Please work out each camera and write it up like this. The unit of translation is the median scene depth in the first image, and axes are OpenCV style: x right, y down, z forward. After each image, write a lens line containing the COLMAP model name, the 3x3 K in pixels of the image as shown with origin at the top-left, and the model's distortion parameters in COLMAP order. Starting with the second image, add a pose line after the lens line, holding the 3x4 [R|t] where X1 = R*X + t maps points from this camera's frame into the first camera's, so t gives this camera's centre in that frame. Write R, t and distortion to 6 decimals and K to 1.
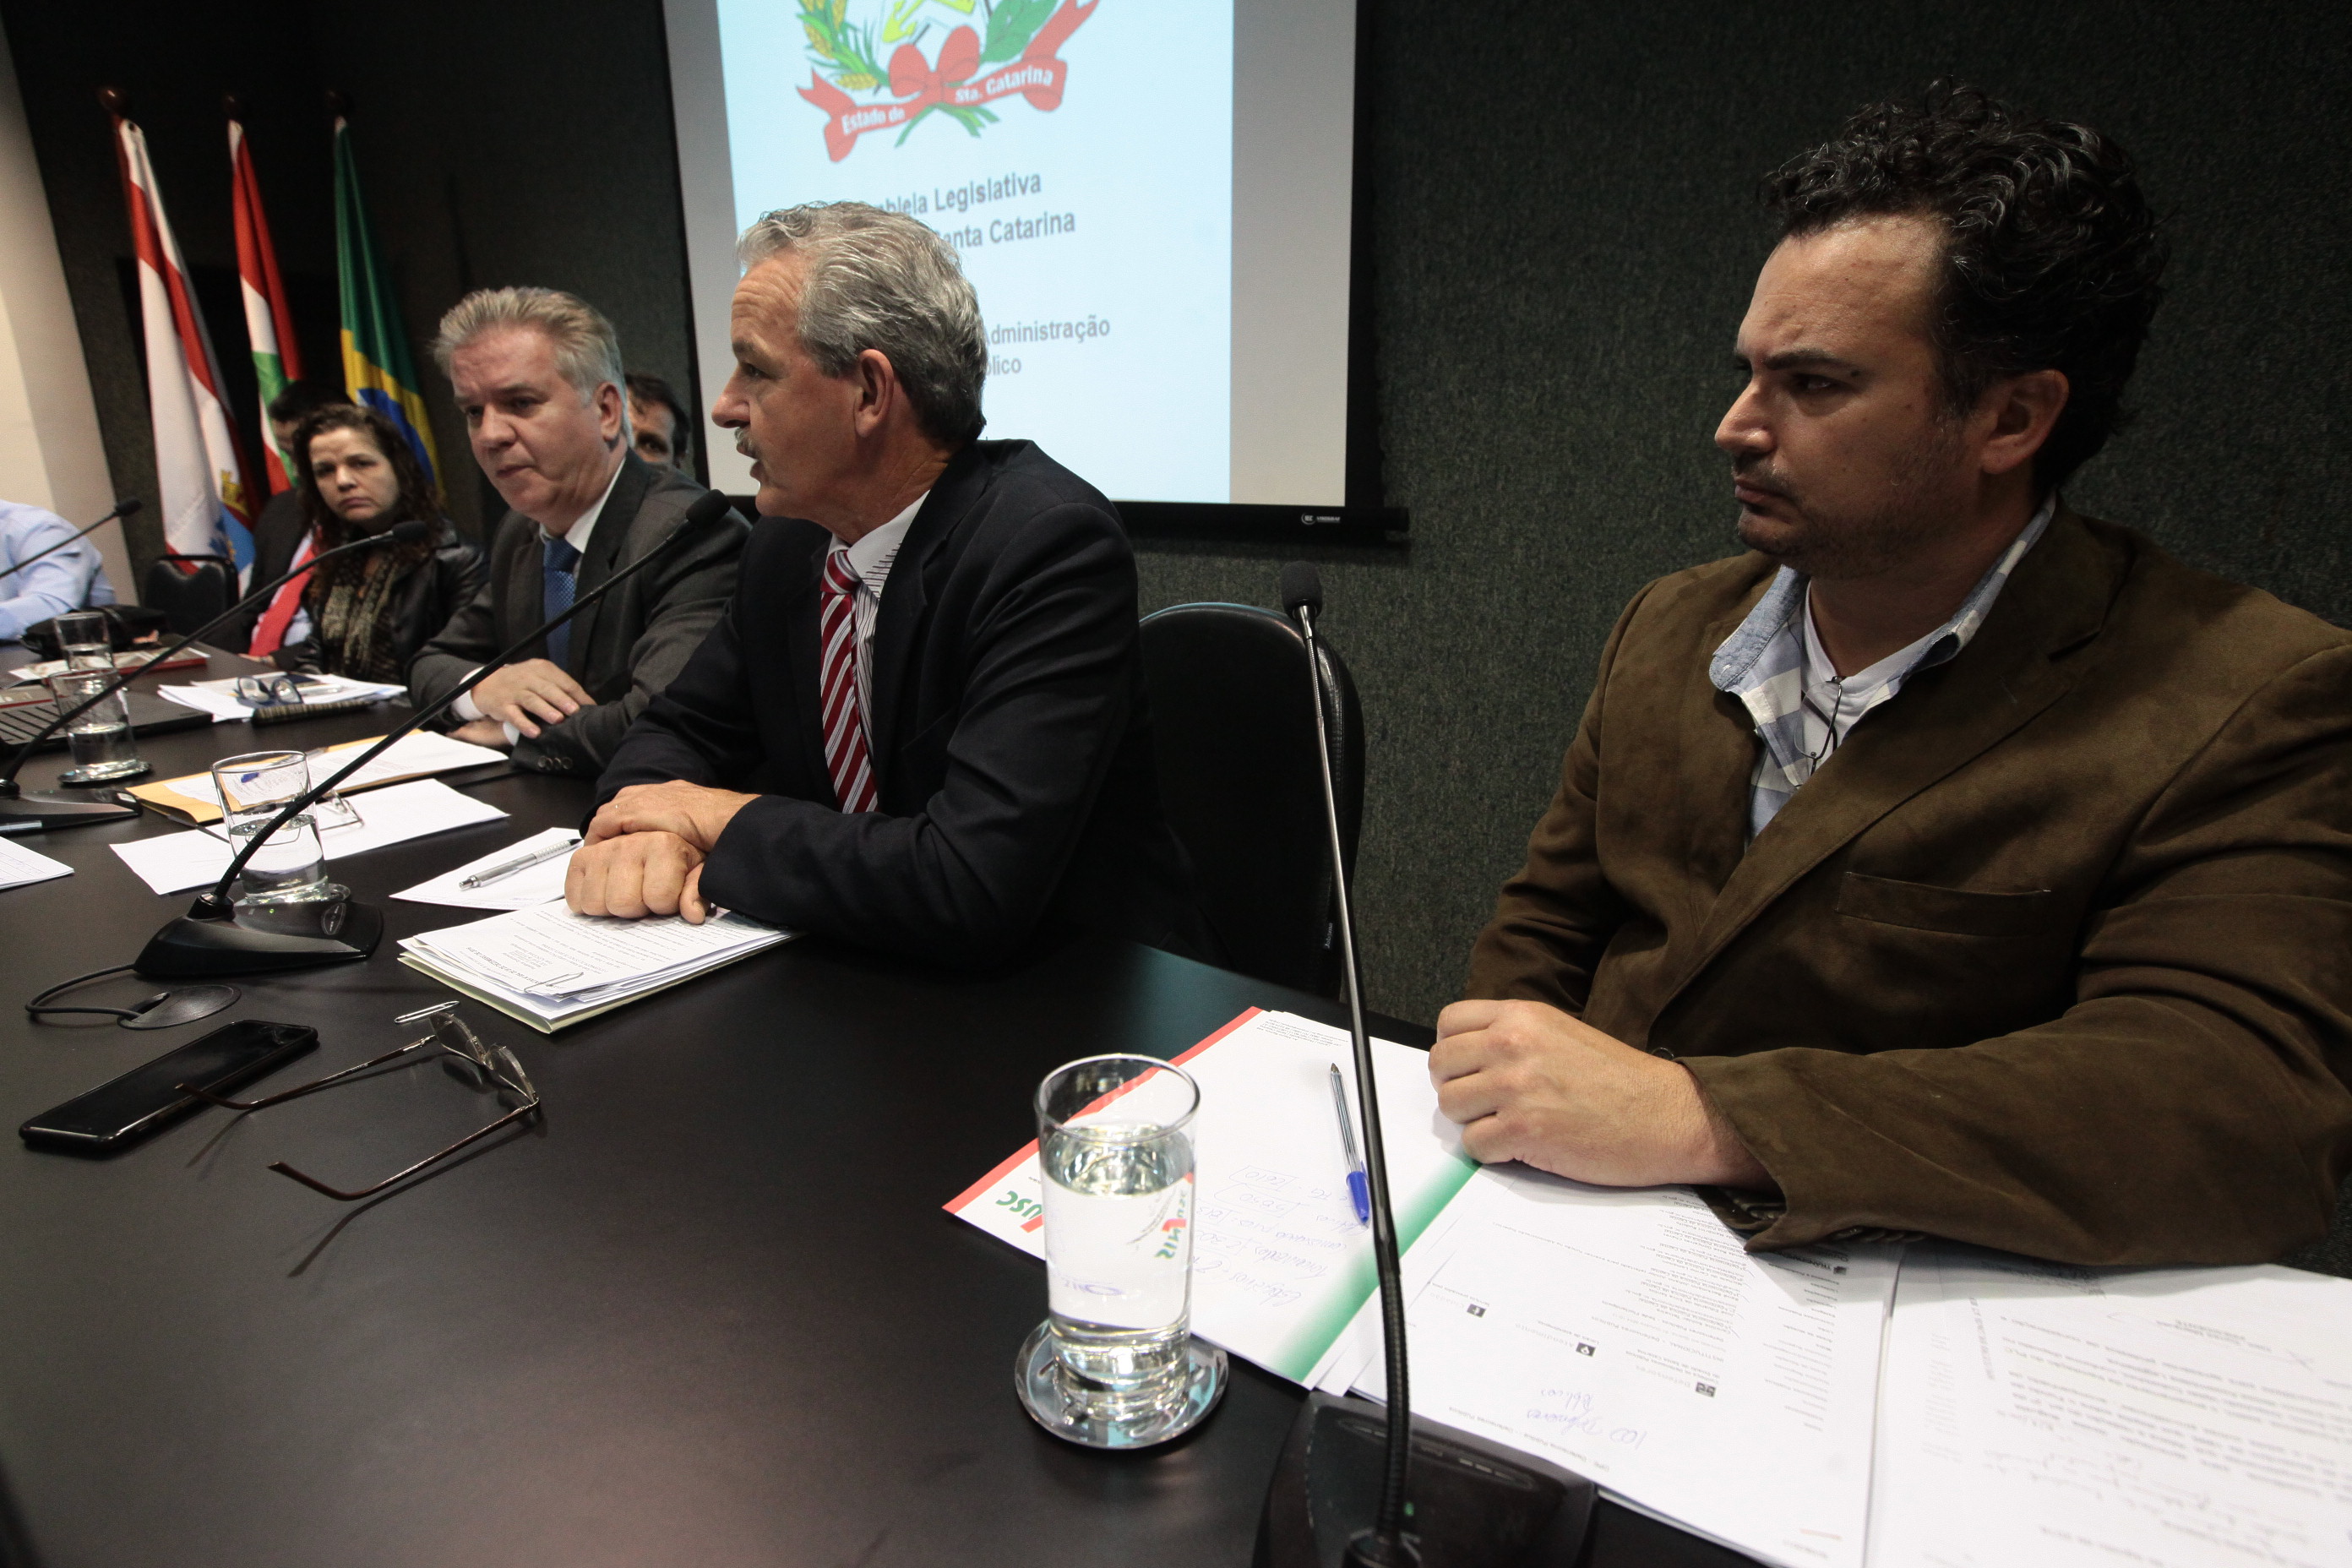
lens RADIAL K [[1181.2, 0, 1176.0], [0, 1181.2, 784.0], [0, 0, 1]] dist [-0.052947, 0.024070]
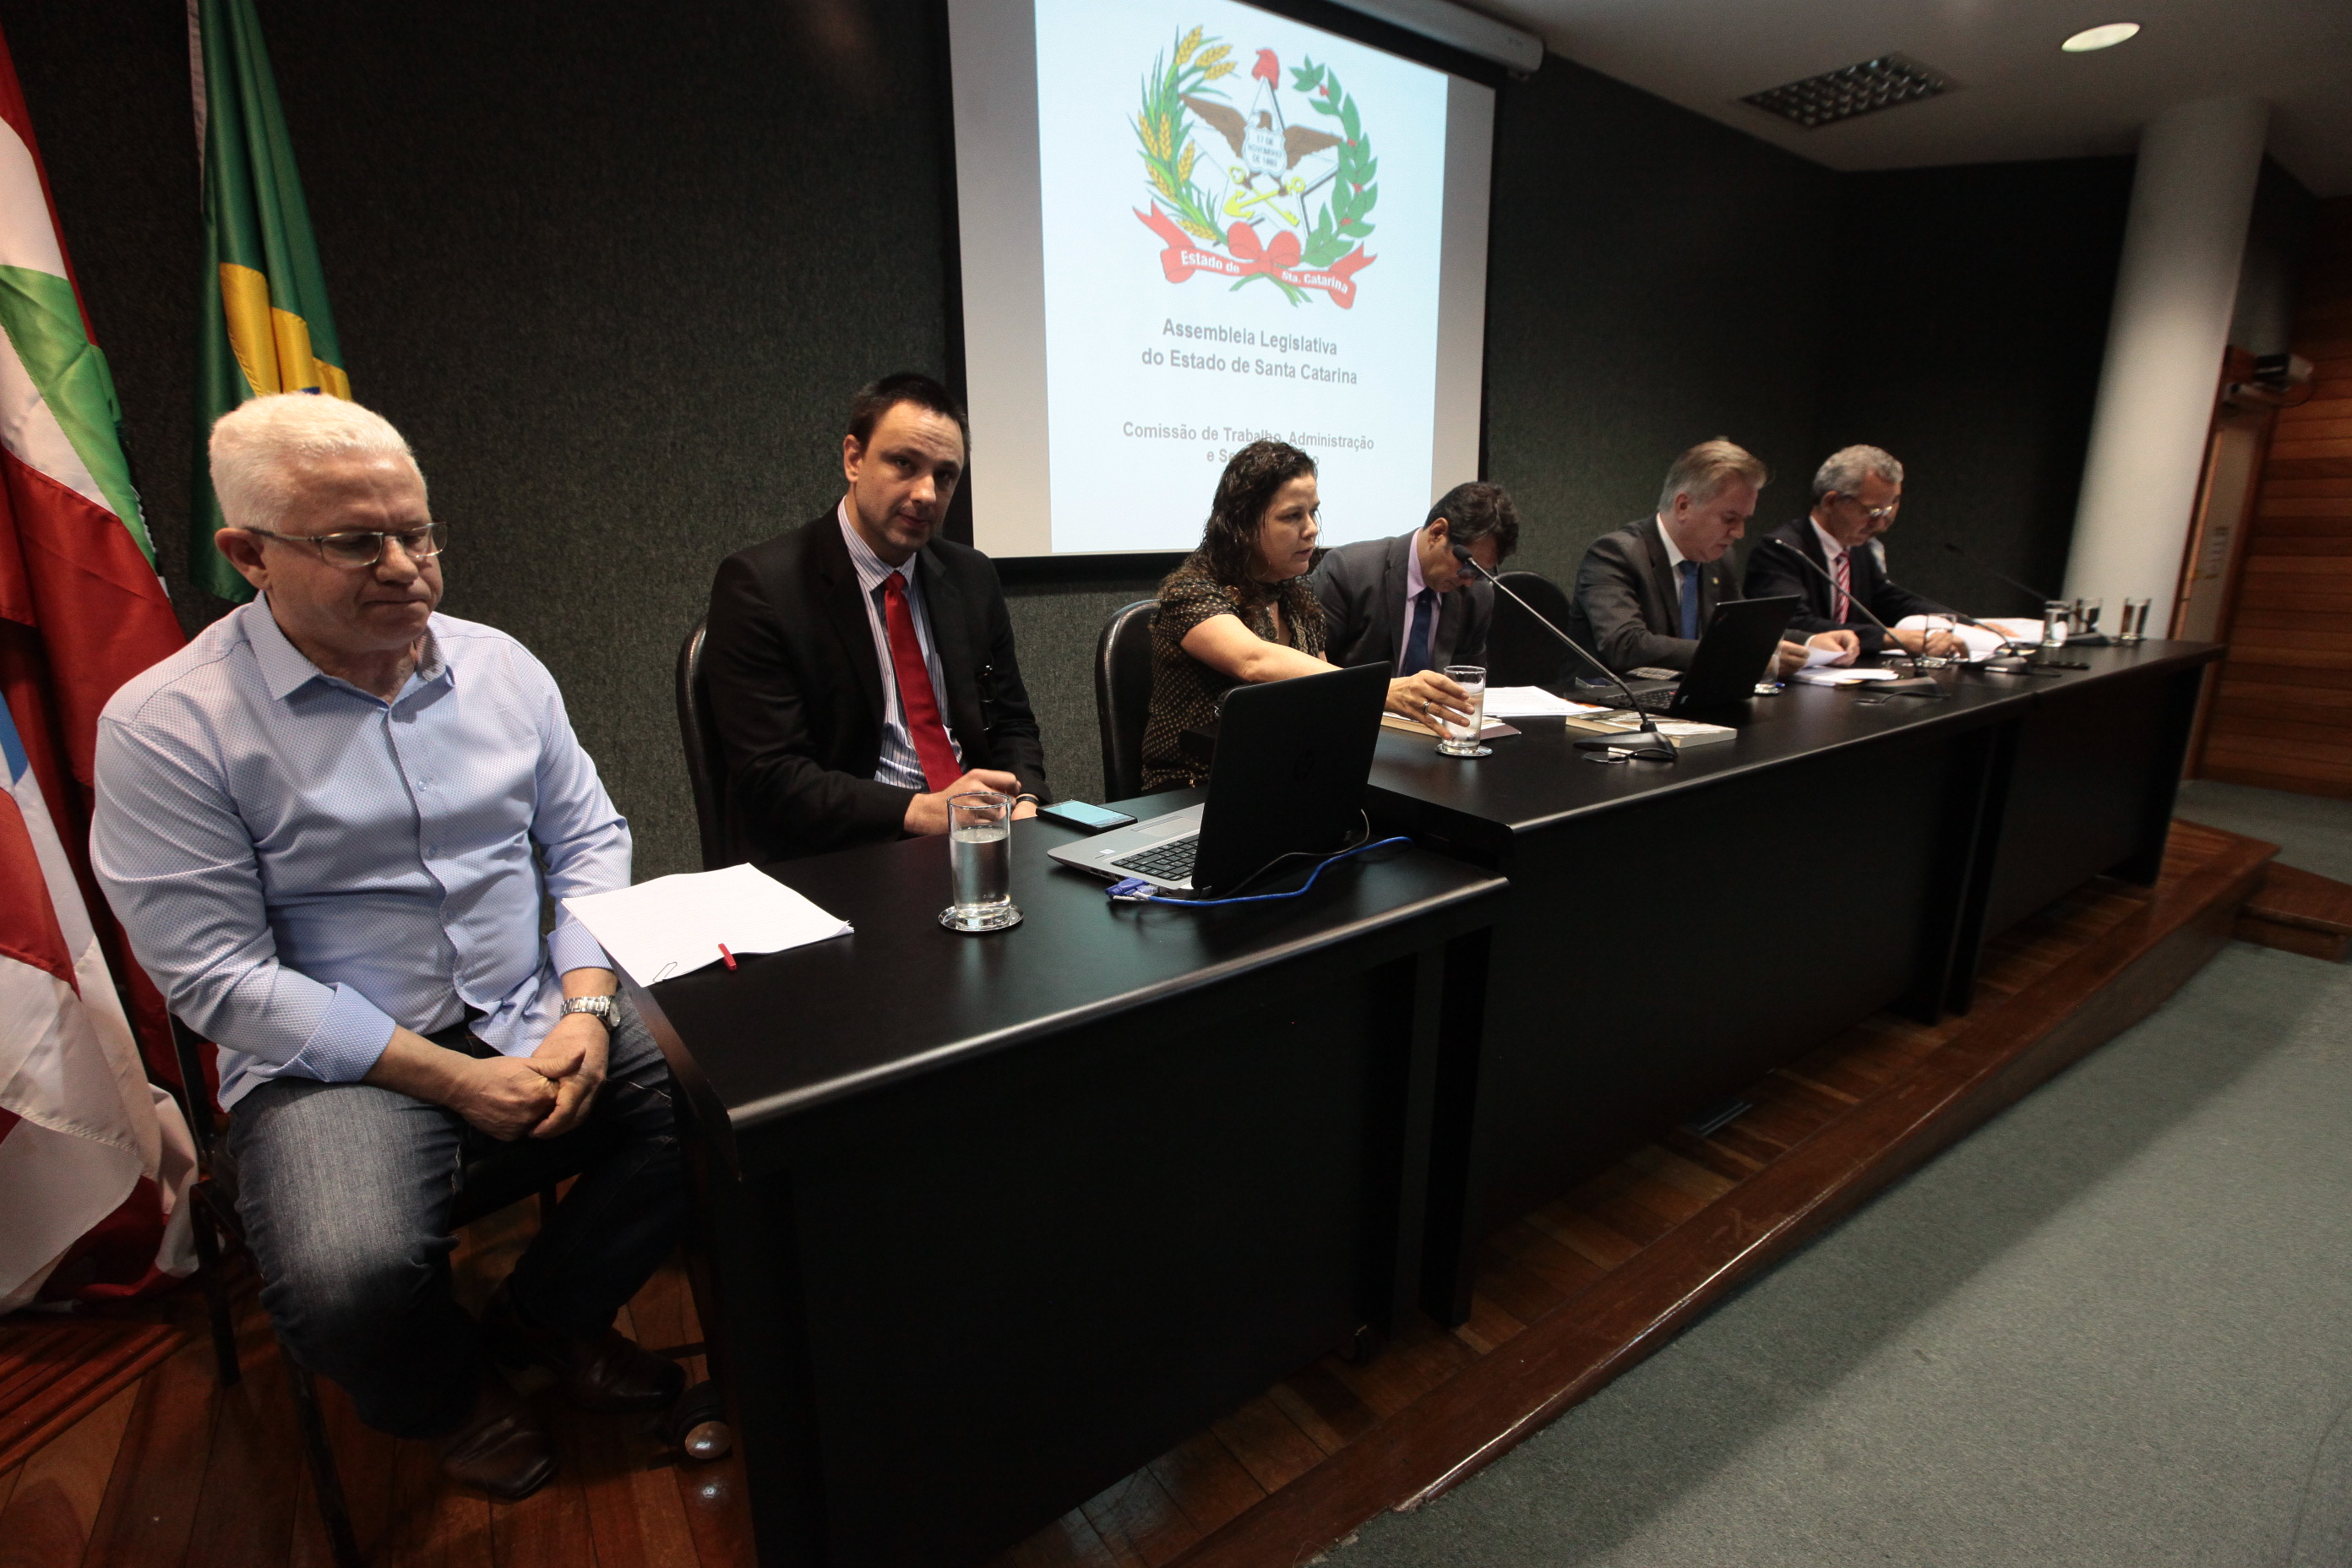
lens RADIAL K [[1058.8, 0, 1176.0], [0, 1058.8, 784.0], [0, 0, 1]] dist [-0.078966, 0.049315]
pose [[0.319407, -0.223884, 0.920790, -1.721986], [0.263602, 0.954330, 0.140600, -0.219357], [-0.910216, 0.197813, 0.363836, 0.842482]]
